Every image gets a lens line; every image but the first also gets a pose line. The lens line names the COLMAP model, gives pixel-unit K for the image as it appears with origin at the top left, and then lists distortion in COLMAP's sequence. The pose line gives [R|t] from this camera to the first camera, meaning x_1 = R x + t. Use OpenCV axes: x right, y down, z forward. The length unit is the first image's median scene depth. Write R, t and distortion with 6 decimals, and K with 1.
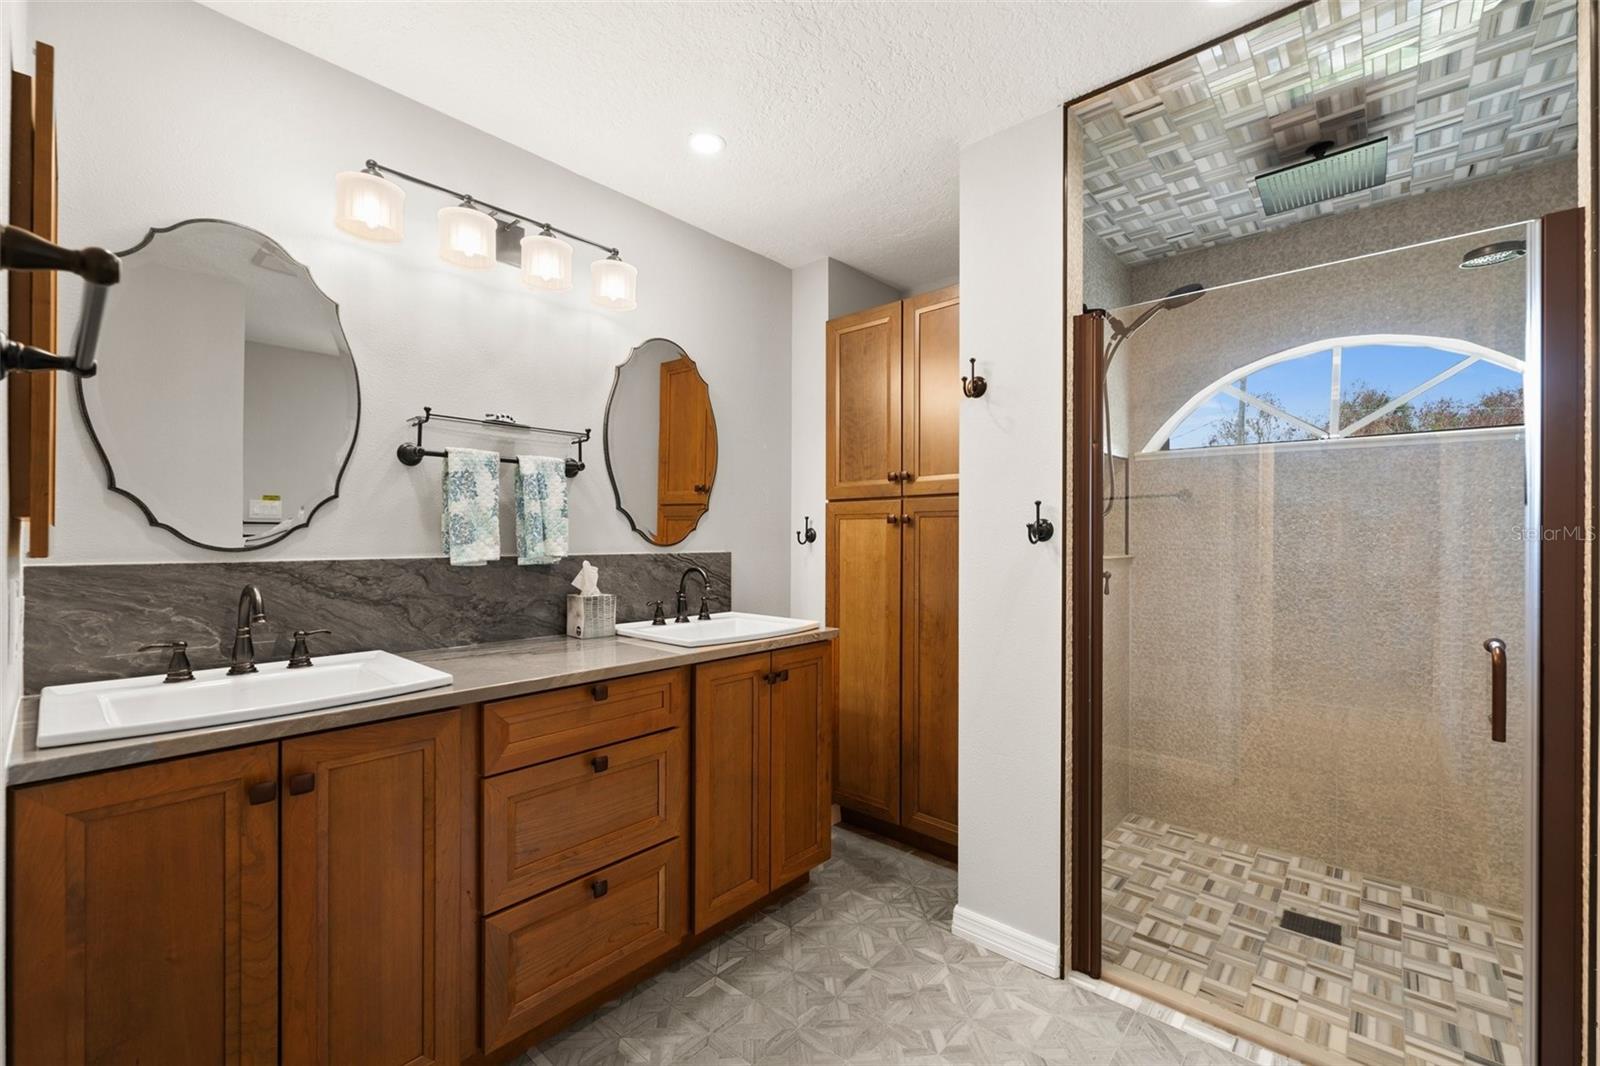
lens RADIAL K [[661.8, 0, 800.5], [0, 661.8, 543.2], [0, 0, 1]] dist [-0.000761, -0.000222]
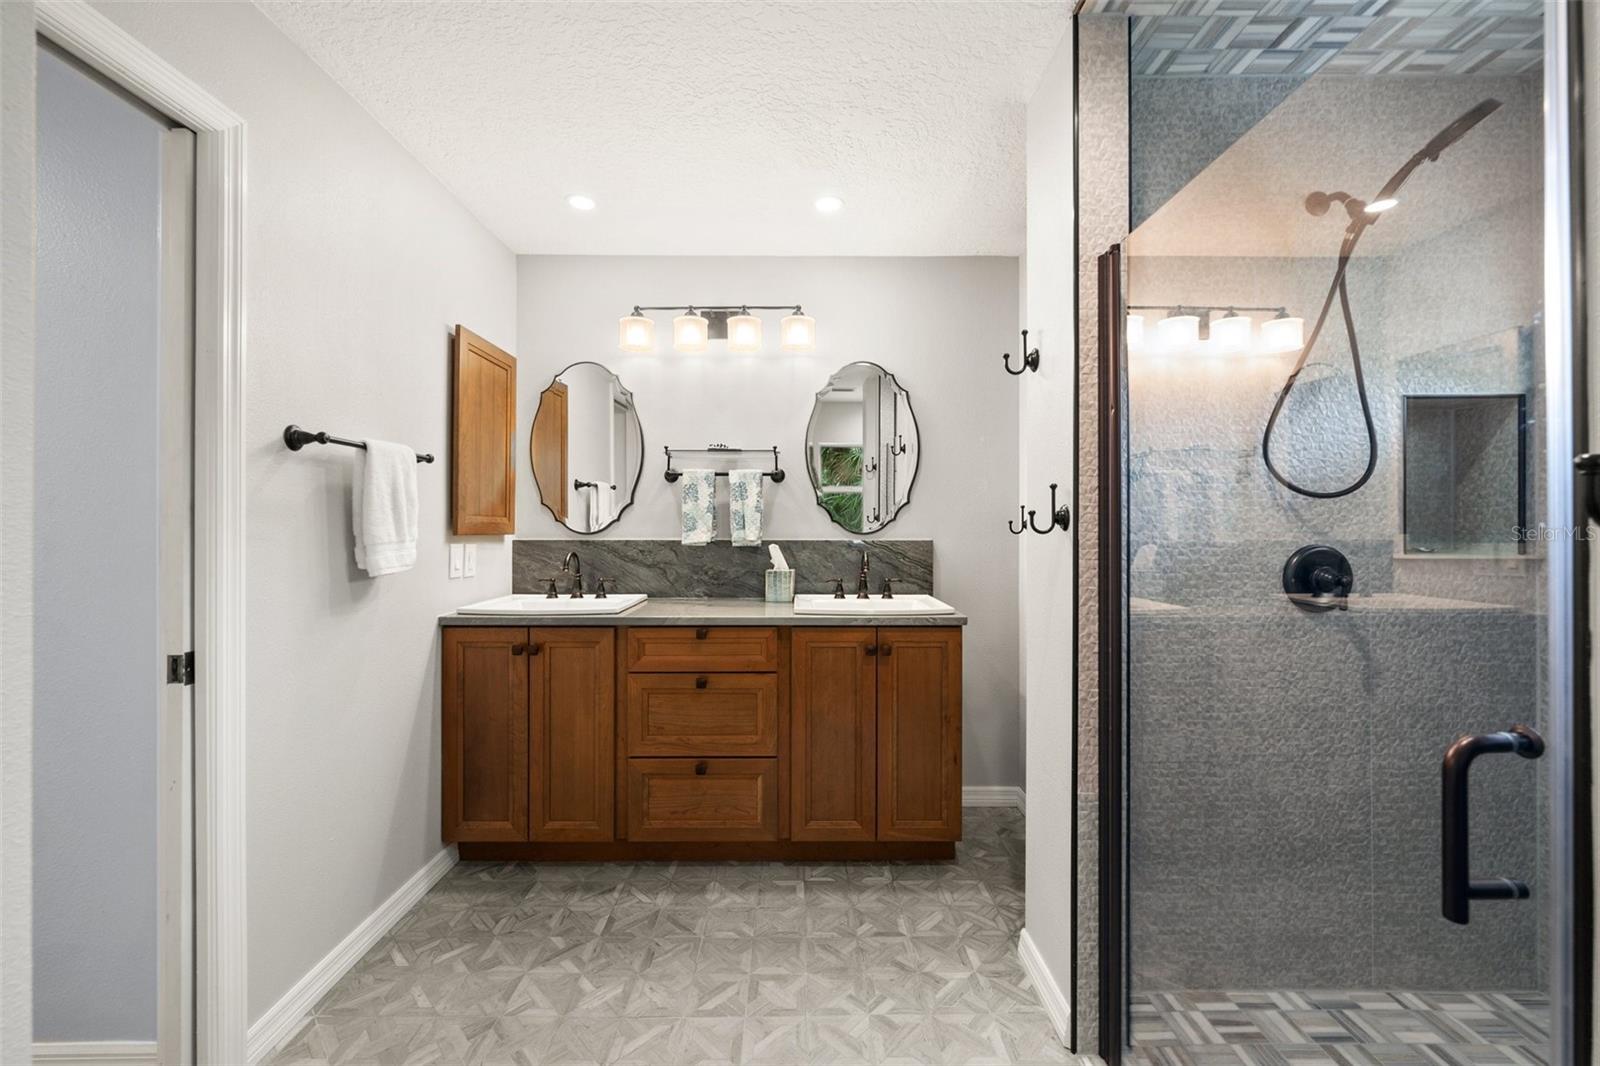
lens RADIAL K [[630.6, 0, 799.9], [0, 630.6, 529.9], [0, 0, 1]] dist [-0.001437, 0.000050]
pose [[0.667452, 0.000636, -0.744653, 0.733119], [-0.005913, 0.999973, -0.004445, 0.002880], [0.744629, 0.007370, 0.667437, 0.199183]]
